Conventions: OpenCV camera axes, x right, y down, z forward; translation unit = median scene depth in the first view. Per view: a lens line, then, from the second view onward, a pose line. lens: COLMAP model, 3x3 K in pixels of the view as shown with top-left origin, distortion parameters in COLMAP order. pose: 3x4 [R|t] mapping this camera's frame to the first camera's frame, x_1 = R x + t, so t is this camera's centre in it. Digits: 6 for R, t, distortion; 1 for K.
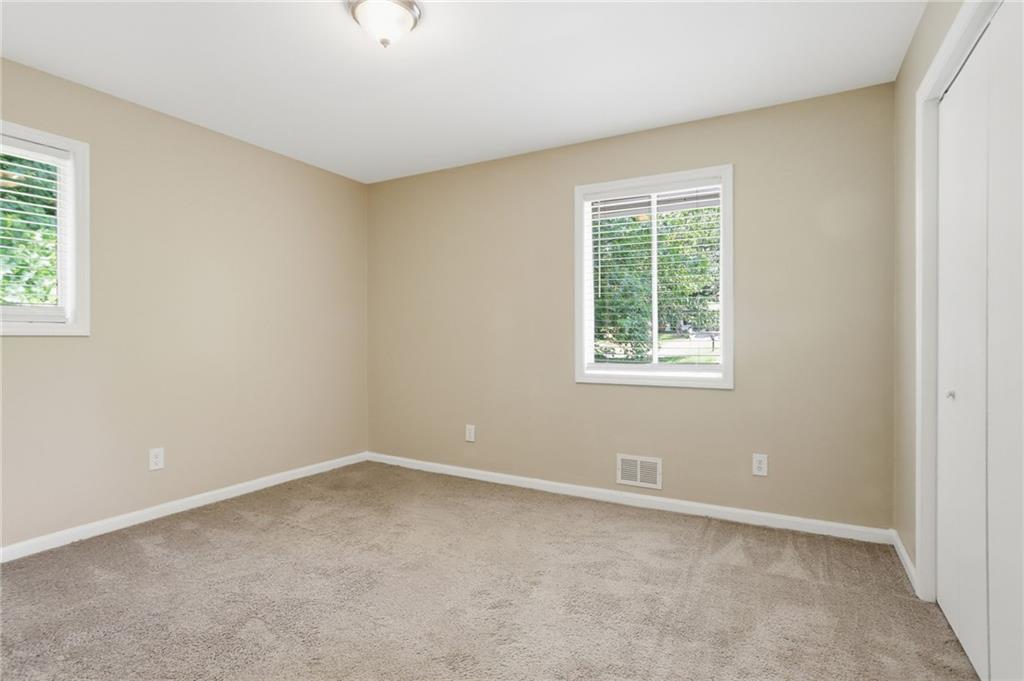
lens RADIAL K [[503.2, 0, 513.3], [0, 503.2, 337.2], [0, 0, 1]] dist [-0.049596, 0.028354]
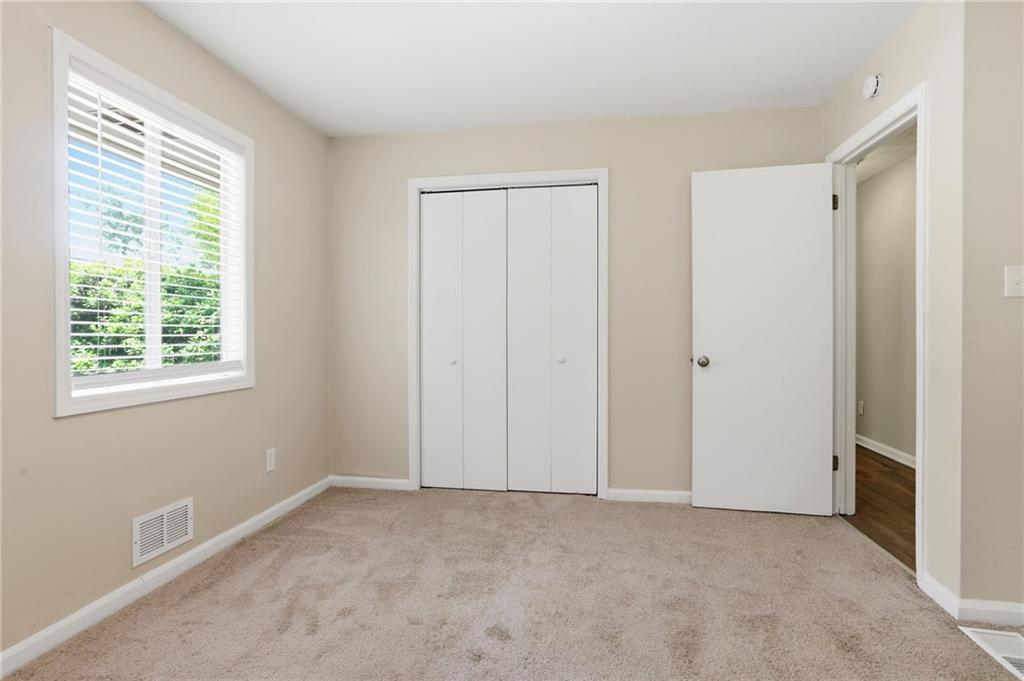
lens RADIAL K [[503.2, 0, 513.3], [0, 503.2, 337.2], [0, 0, 1]] dist [-0.049596, 0.028354]
pose [[-0.341335, -0.002803, 0.939938, -0.607471], [0.000354, 0.999995, 0.003110, 0.009225], [-0.939942, 0.001394, -0.341332, 0.899289]]
